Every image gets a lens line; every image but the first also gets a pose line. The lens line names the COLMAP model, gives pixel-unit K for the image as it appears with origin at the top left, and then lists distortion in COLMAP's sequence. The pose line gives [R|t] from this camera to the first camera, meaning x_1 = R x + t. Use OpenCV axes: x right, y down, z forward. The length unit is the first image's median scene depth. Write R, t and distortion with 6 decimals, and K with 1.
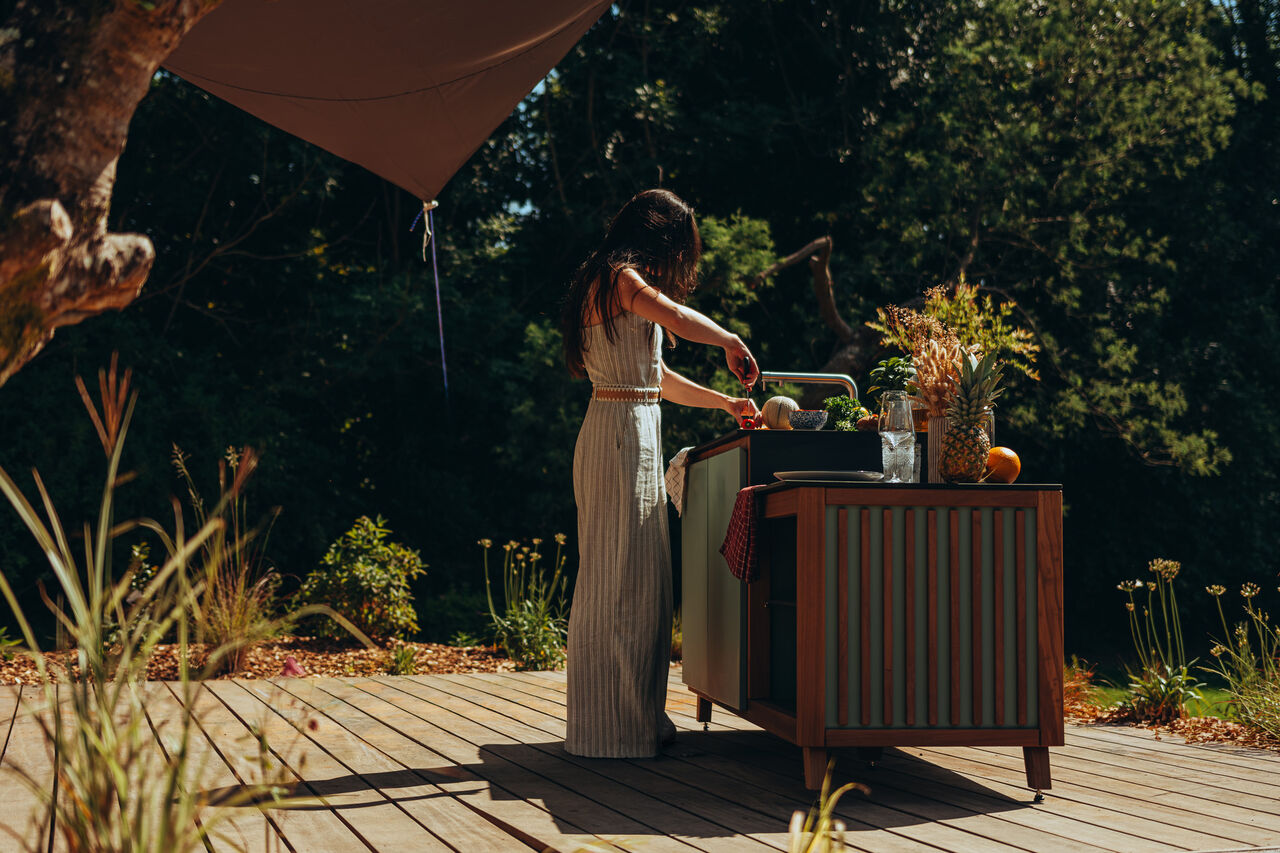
lens RADIAL K [[1863.5, 0, 641.0], [0, 1863.5, 494.8], [0, 0, 1]] dist [0.037224, 0.070703]
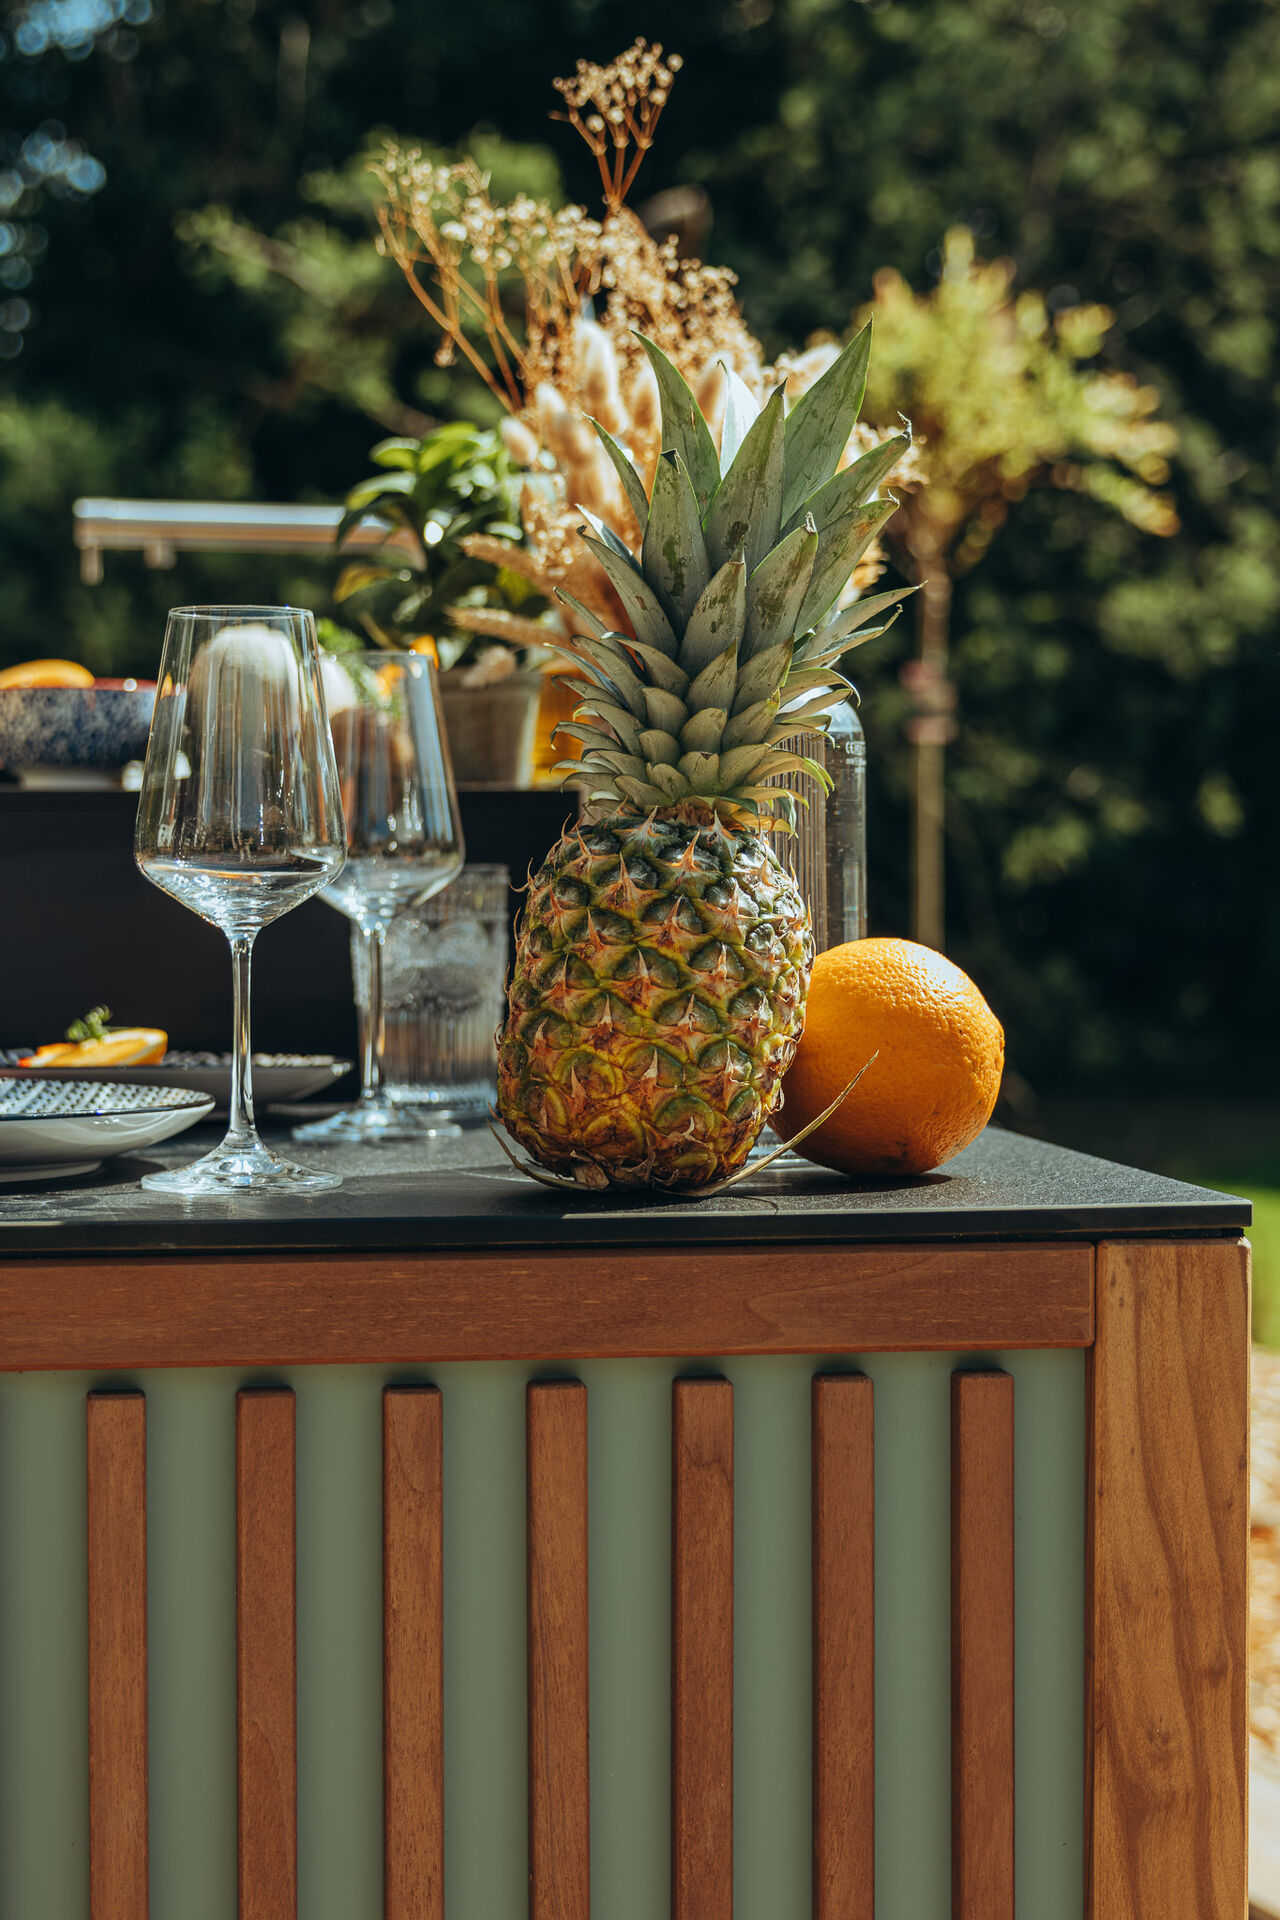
lens RADIAL K [[2840.7, 0, 640.0], [0, 2840.7, 960.0], [0, 0, 1]] dist [0.018492, -0.029887]
pose [[0.999750, -0.005765, 0.021613, 0.167488], [0.003866, 0.996209, 0.086907, -0.046610], [-0.022032, -0.086801, 0.995982, 0.758298]]
